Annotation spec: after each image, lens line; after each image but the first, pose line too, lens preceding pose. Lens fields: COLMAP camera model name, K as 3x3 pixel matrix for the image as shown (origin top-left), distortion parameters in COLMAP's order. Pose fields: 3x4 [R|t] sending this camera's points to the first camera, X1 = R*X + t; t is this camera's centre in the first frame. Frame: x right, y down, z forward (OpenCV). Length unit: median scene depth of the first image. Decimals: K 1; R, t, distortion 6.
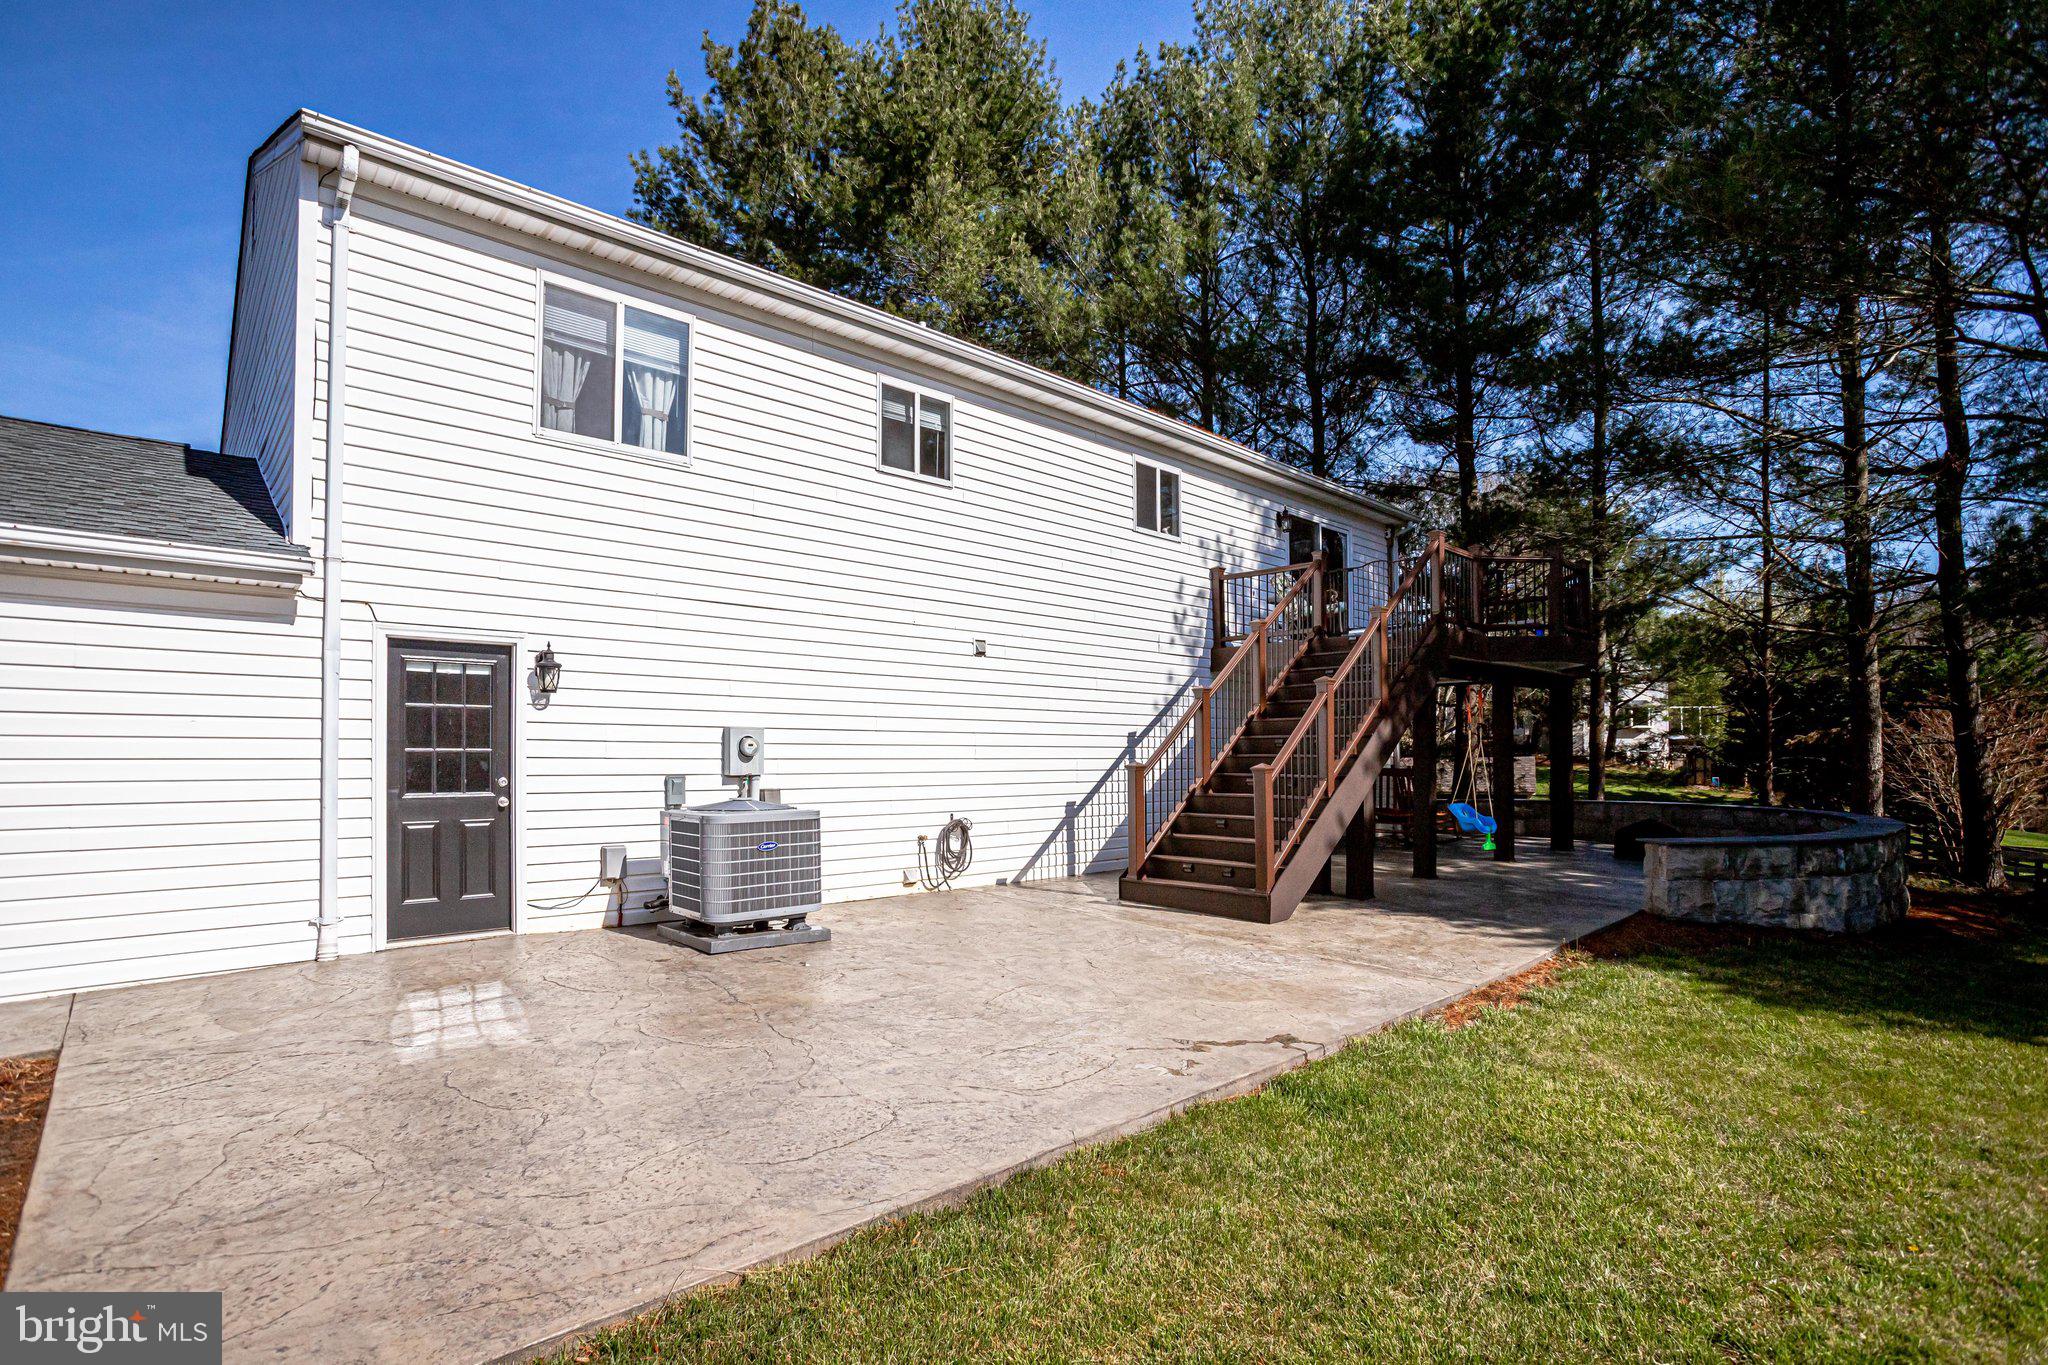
lens RADIAL K [[1033.4, 0, 1024.3], [0, 1033.4, 741.9], [0, 0, 1]] dist [-0.042145, 0.019673]
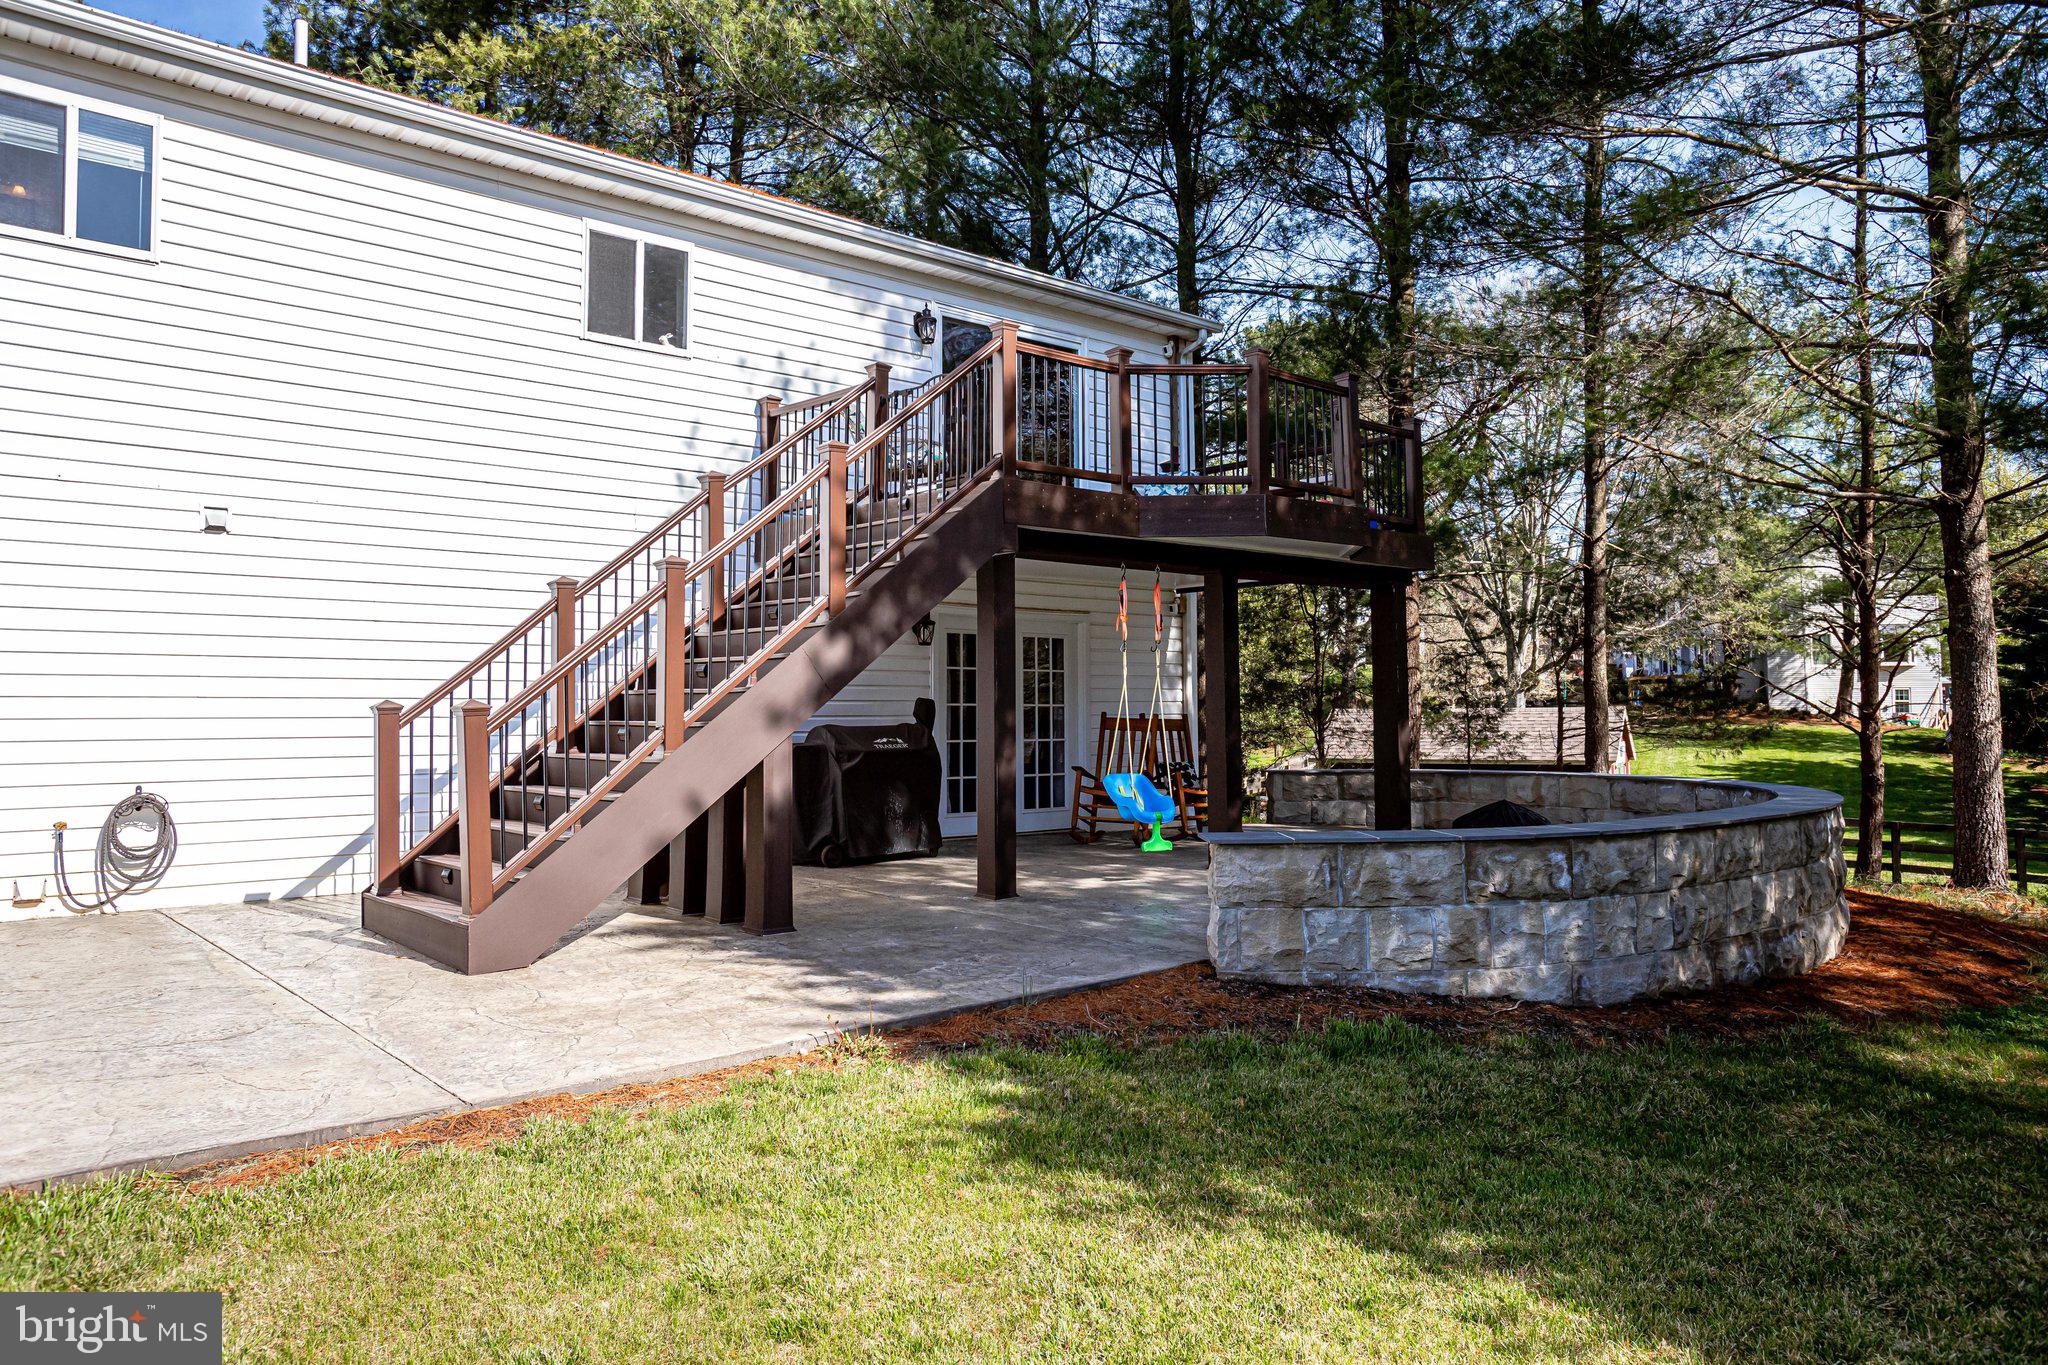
lens RADIAL K [[1467.9, 0, 999.6], [0, 1467.9, 640.8], [0, 0, 1]] dist [-0.018618, 0.026768]
pose [[0.998640, -0.003743, -0.052003, 0.542523], [0.001752, 0.999266, -0.038275, 0.018855], [0.052108, 0.038132, 0.997913, 0.173543]]
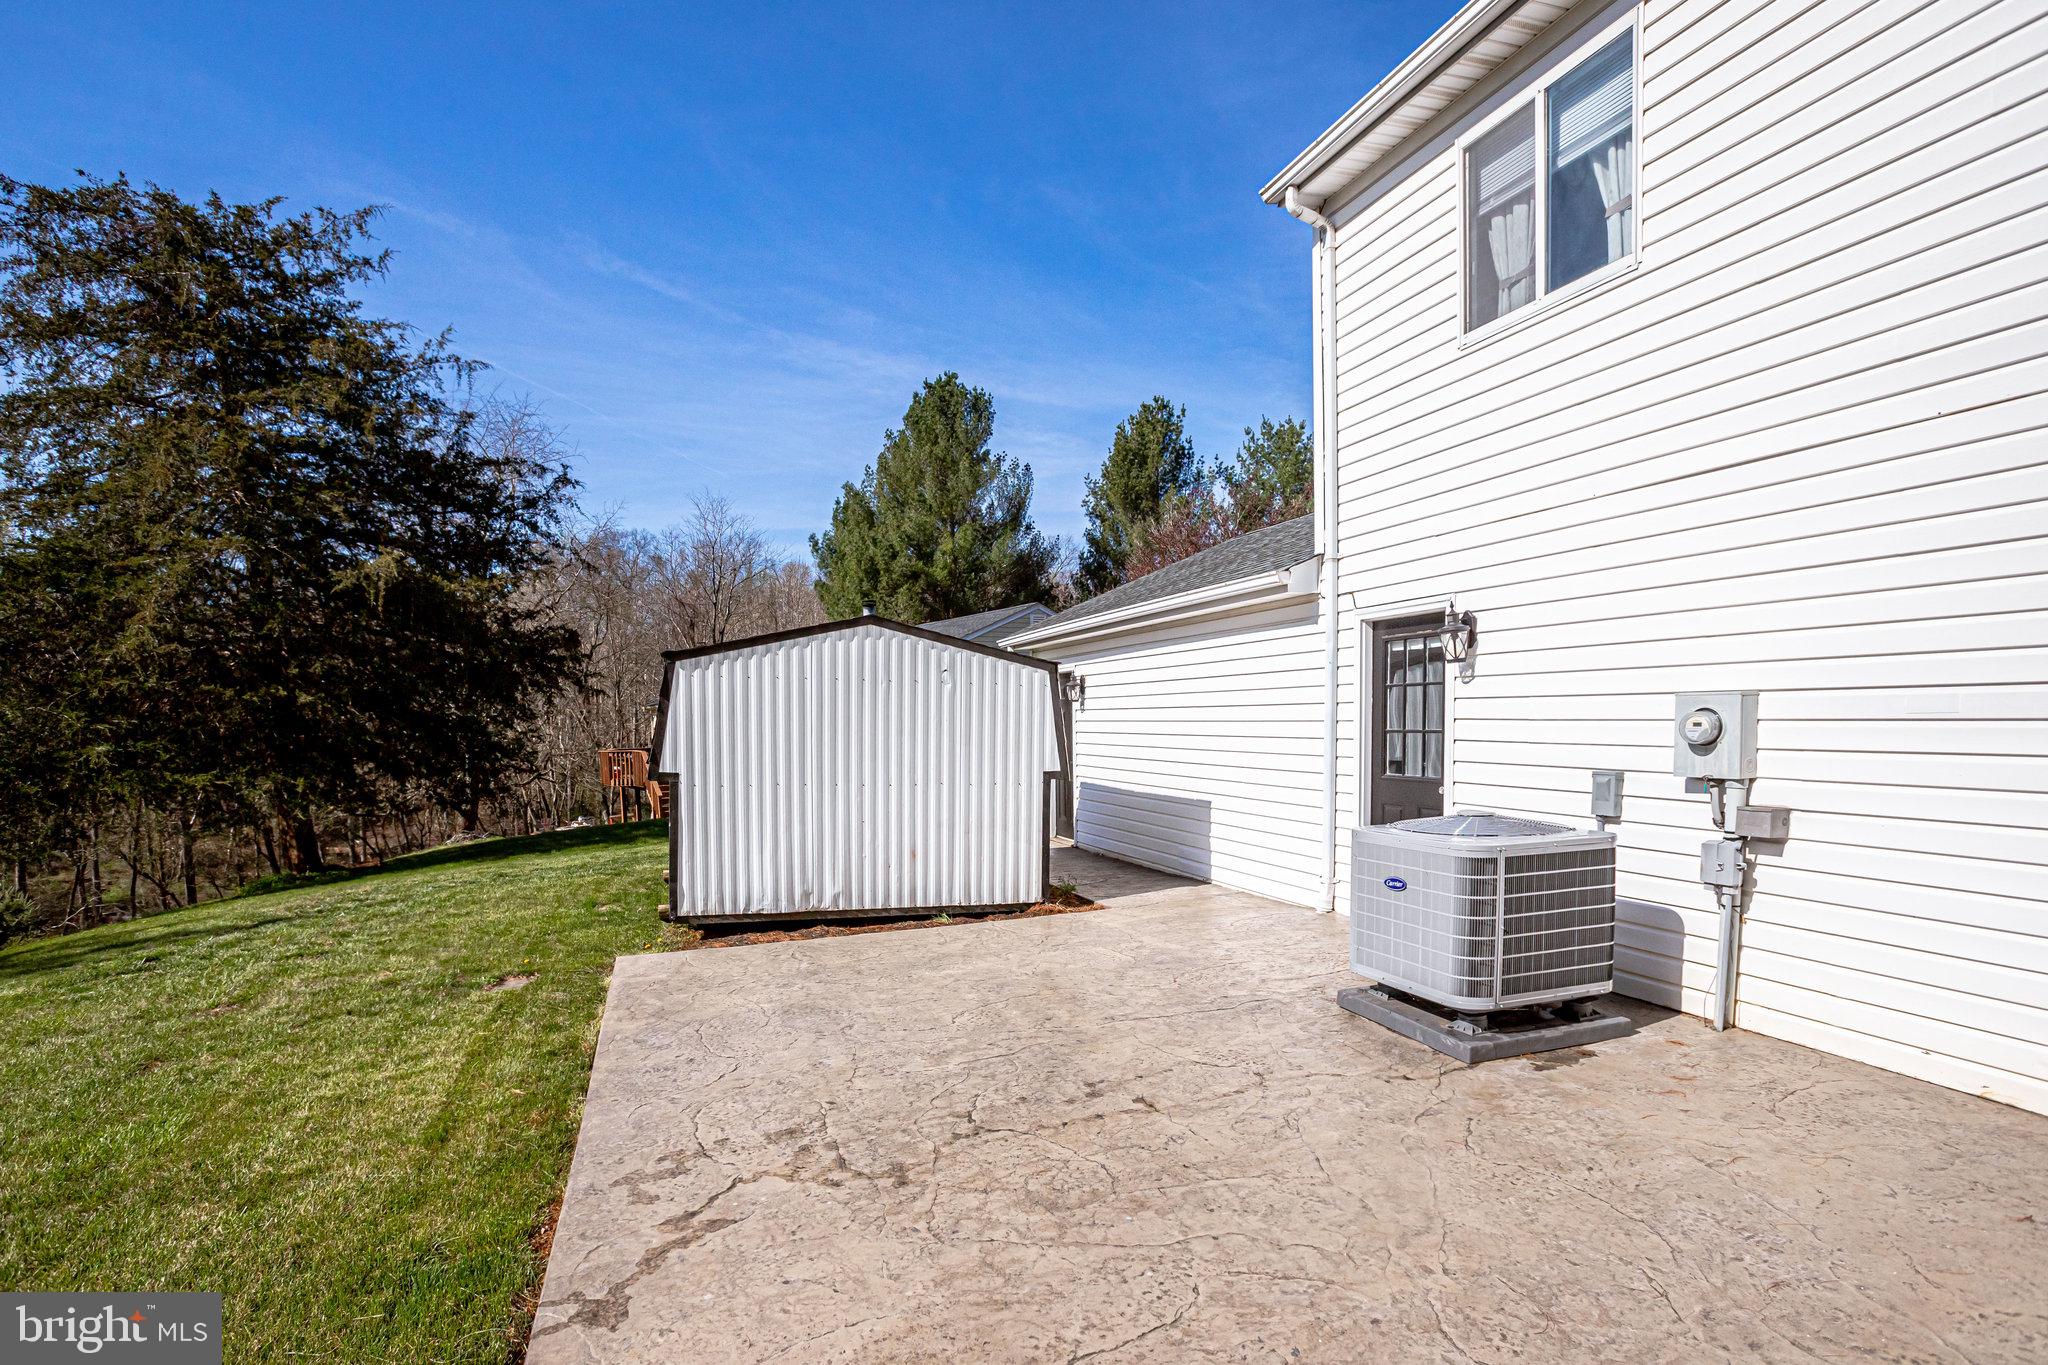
lens RADIAL K [[1056.4, 0, 993.5], [0, 1056.4, 765.5], [0, 0, 1]] dist [-0.003879, 0.000247]
pose [[-0.454613, 0.053918, -0.889055, 0.381783], [0.037999, 0.998431, 0.041121, -0.011624], [0.889878, -0.015090, -0.455949, 0.856493]]
